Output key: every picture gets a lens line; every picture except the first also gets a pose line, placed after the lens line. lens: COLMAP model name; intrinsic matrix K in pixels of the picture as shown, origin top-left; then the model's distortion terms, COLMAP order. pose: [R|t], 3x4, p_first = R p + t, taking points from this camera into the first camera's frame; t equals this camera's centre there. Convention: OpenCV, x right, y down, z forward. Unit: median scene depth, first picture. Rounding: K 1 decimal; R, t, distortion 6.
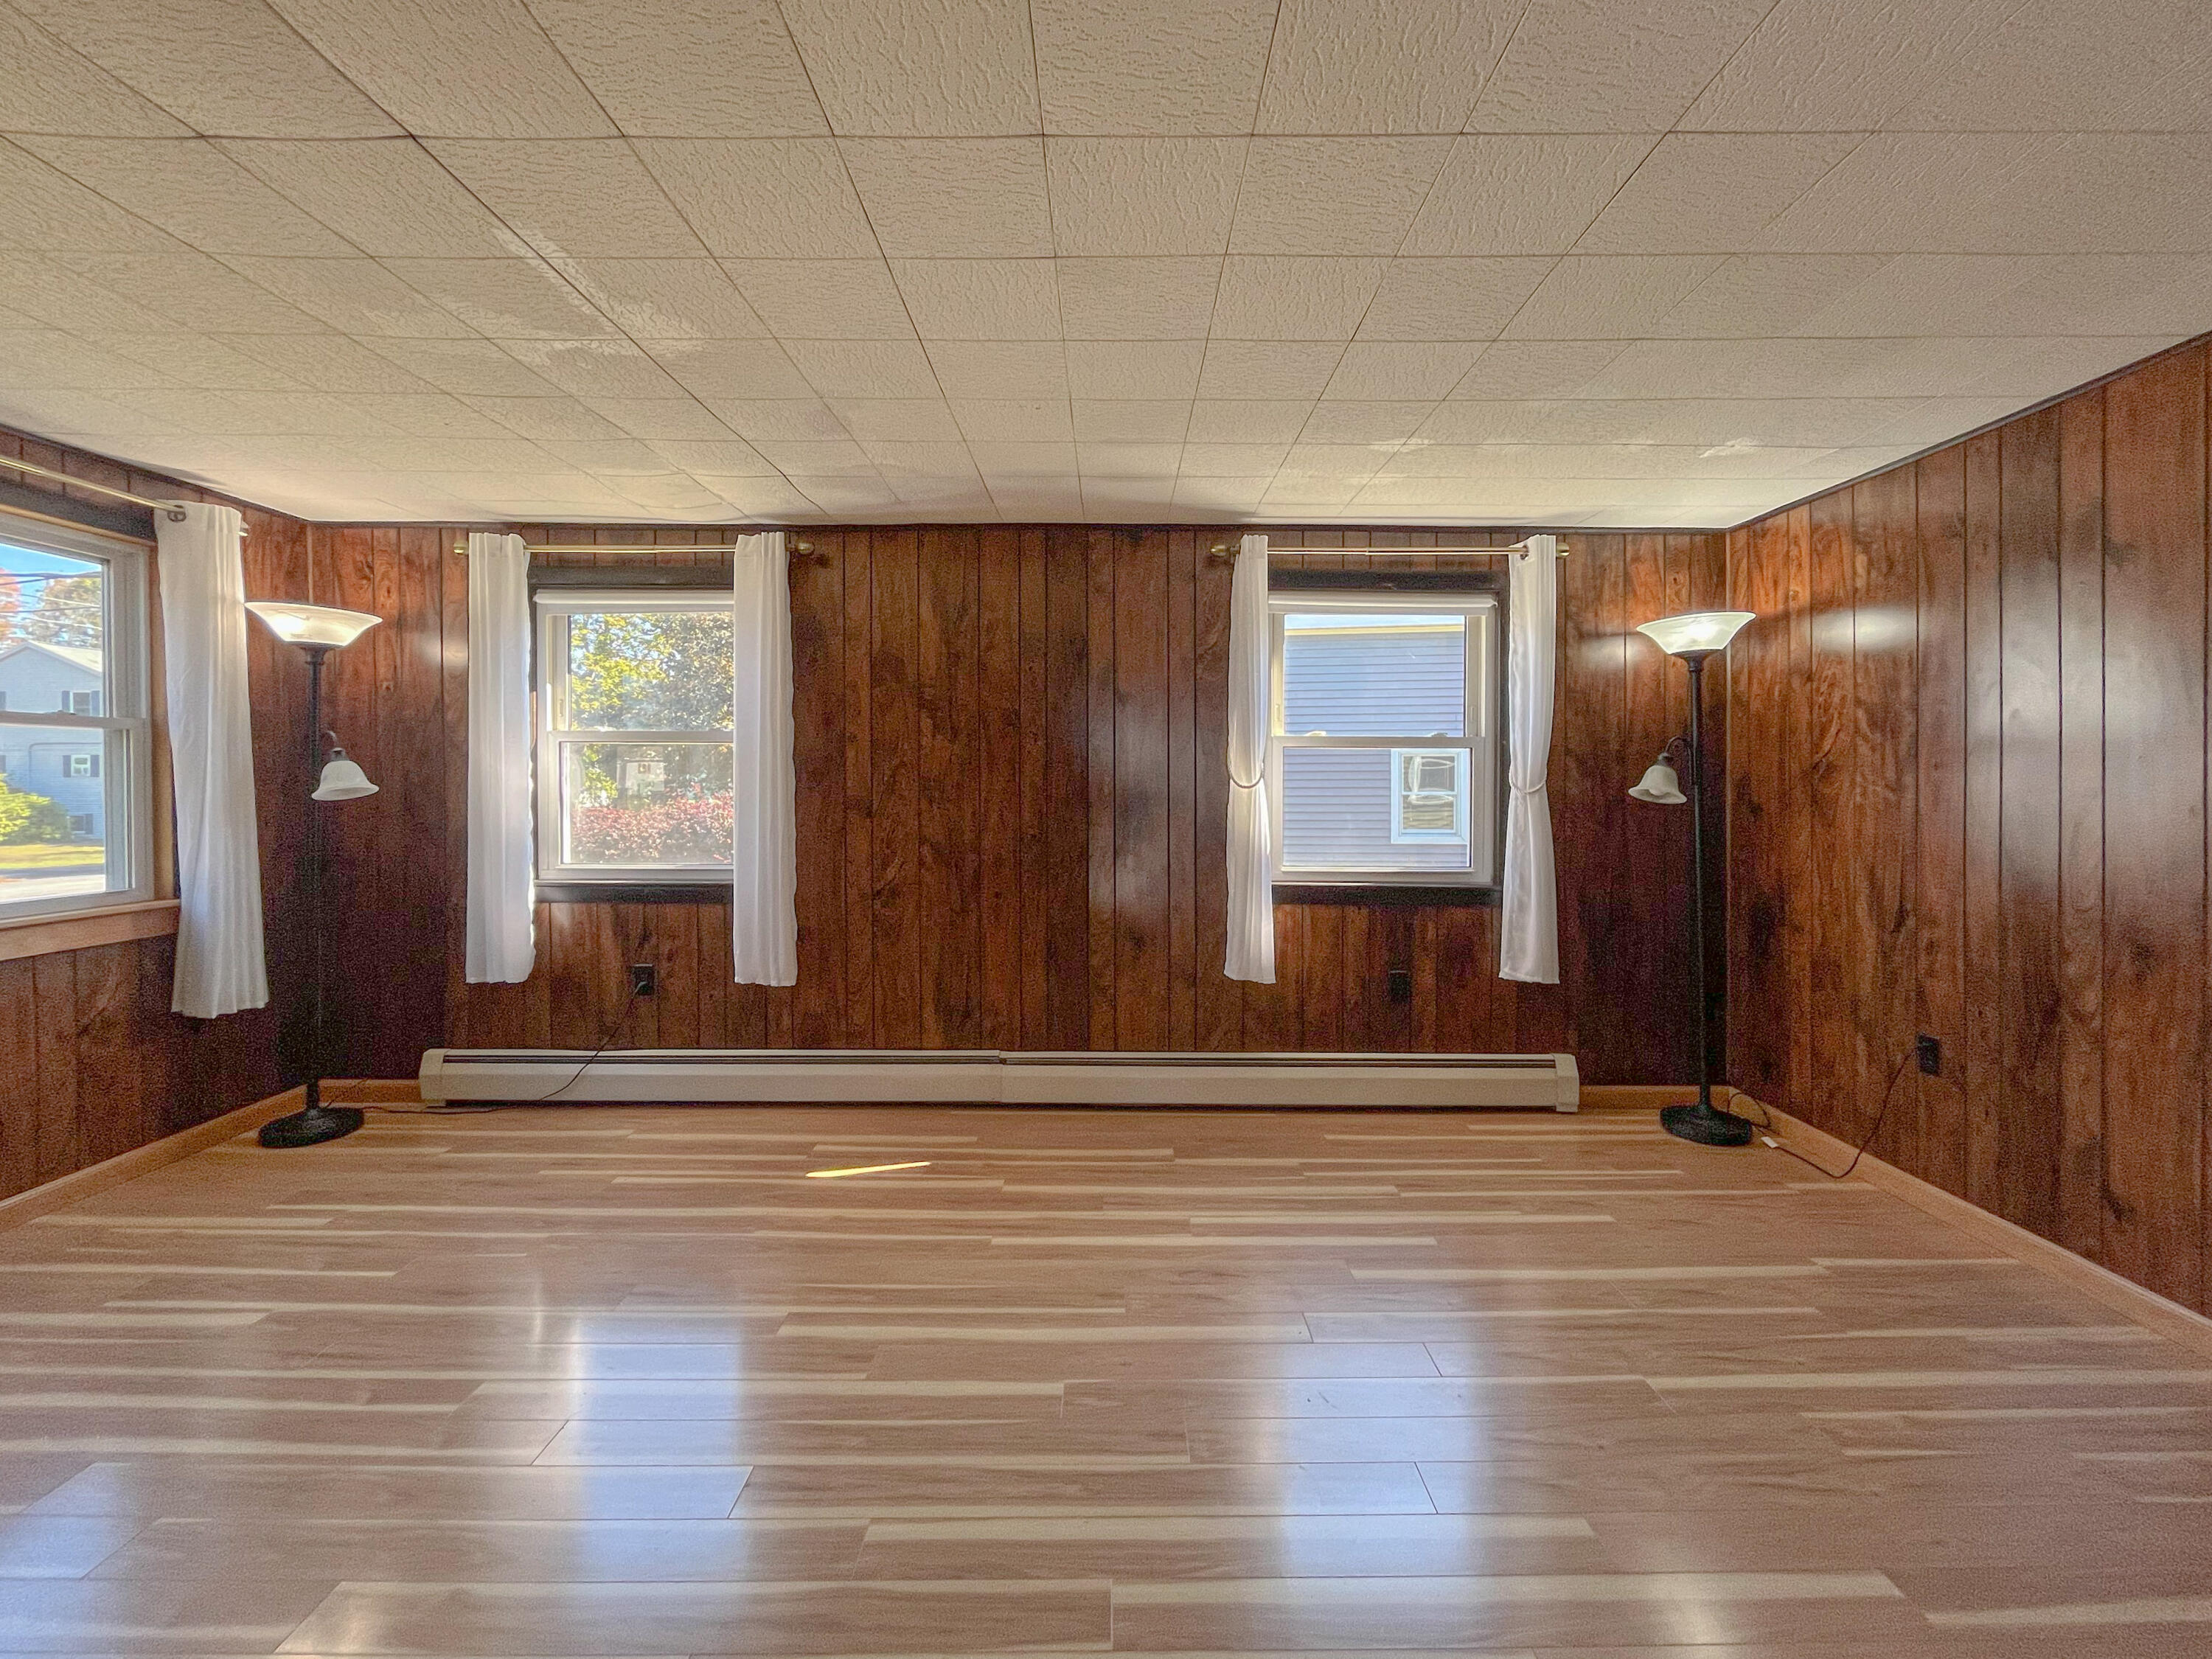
lens RADIAL K [[935.3, 0, 1115.2], [0, 935.3, 791.2], [0, 0, 1]] dist [-0.001370, 0.000140]
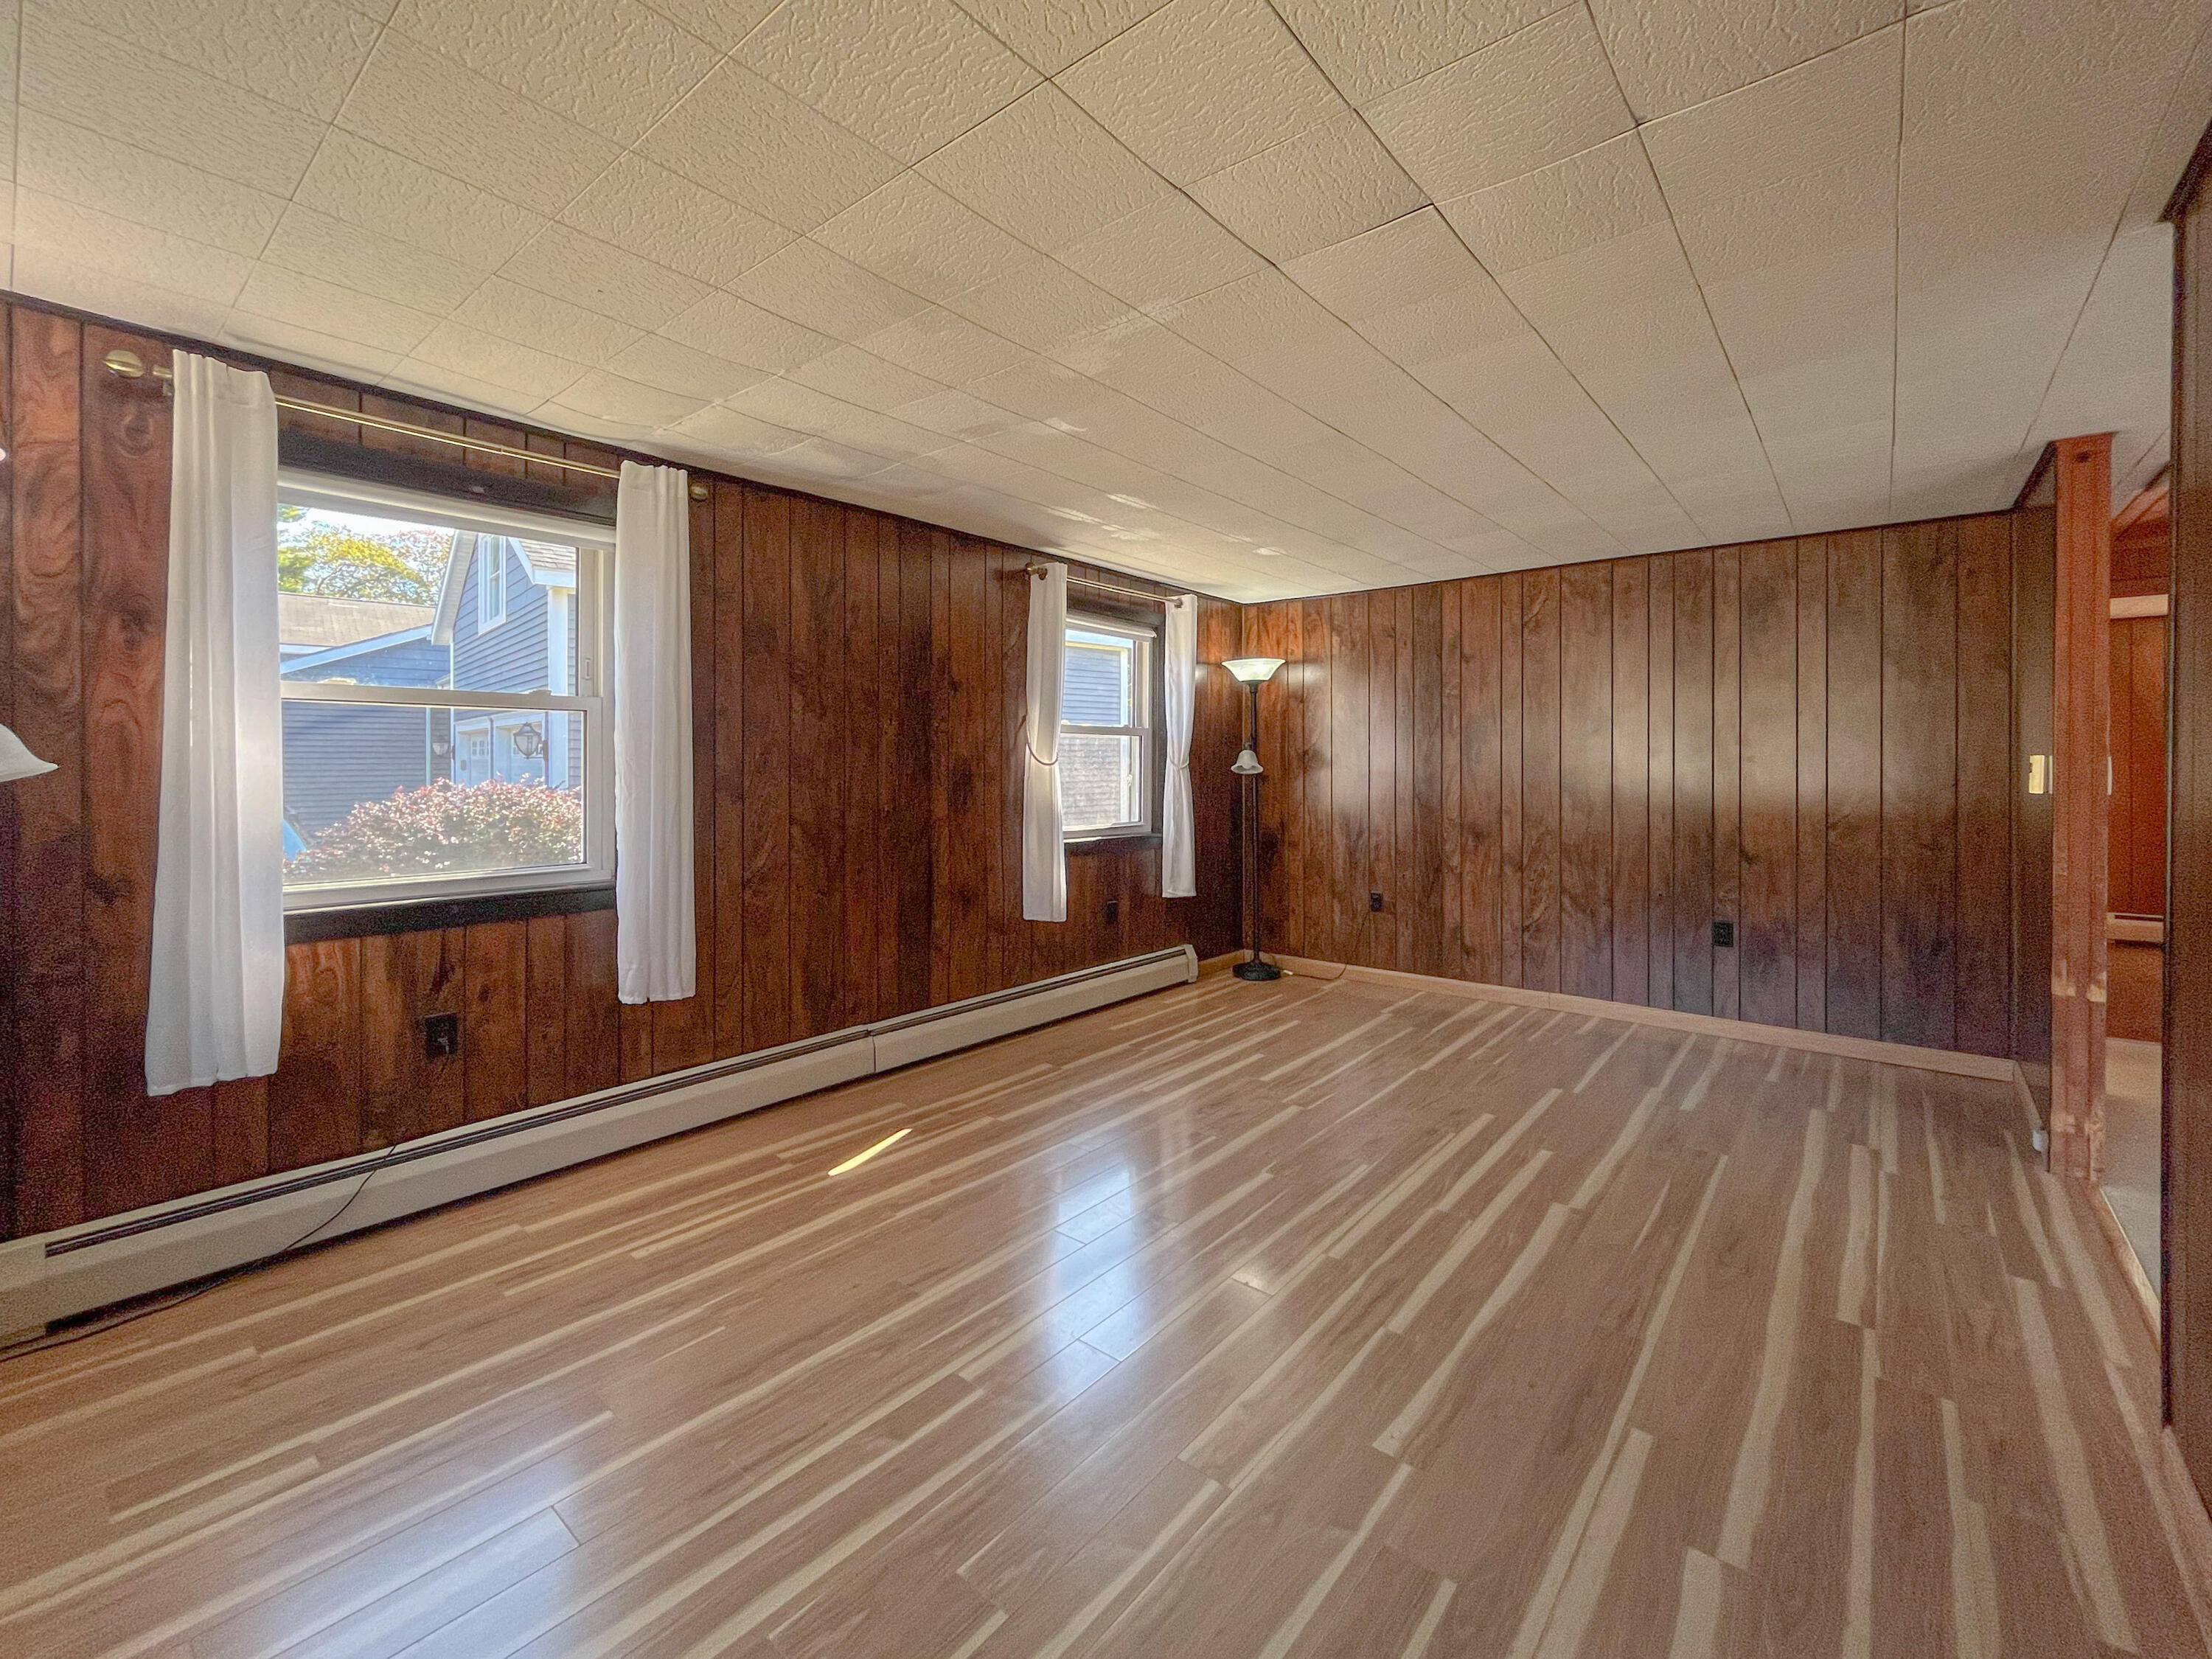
lens RADIAL K [[950.1, 0, 1130.8], [0, 950.1, 759.9], [0, 0, 1]] dist [-0.000419, 0.000190]
pose [[0.625077, 0.000632, 0.780563, -0.772046], [0.005268, 0.999973, -0.005028, -0.003543], [-0.780545, 0.007255, 0.625057, 0.130911]]
